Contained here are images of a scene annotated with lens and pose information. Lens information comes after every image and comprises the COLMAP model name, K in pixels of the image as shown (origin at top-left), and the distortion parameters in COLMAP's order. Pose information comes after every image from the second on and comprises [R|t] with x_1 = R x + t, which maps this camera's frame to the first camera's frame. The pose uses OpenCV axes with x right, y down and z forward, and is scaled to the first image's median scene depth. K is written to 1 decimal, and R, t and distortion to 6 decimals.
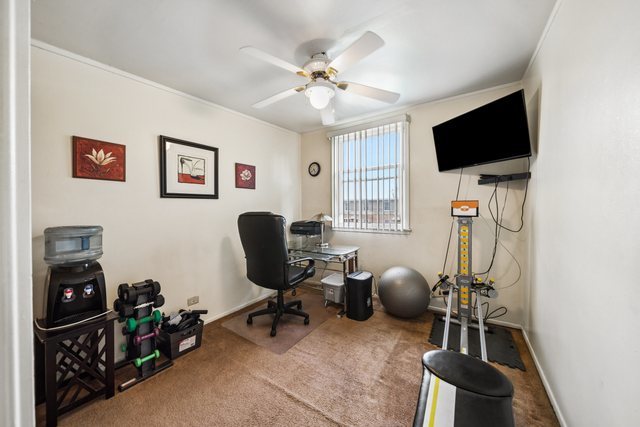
lens RADIAL K [[224.4, 0, 317.4], [0, 224.4, 210.8], [0, 0, 1]] dist [-0.004026, -0.001024]
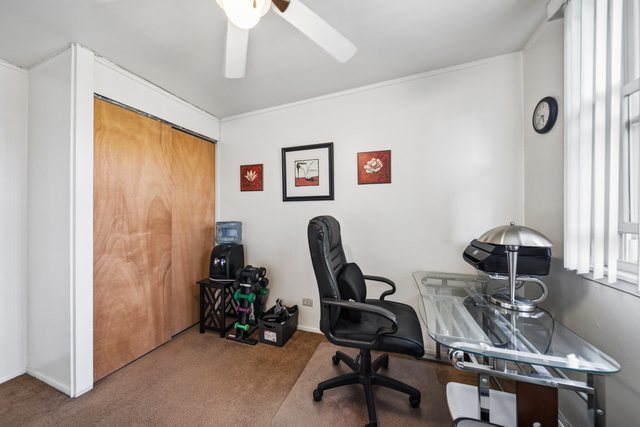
lens RADIAL K [[224.4, 0, 316.9], [0, 224.4, 210.0], [0, 0, 1]] dist [-0.004026, -0.001024]
pose [[0.250348, 0.003366, -0.968150, 0.423198], [-0.011390, 0.999935, 0.000532, -0.013718], [0.968089, 0.010894, 0.250370, 0.768617]]
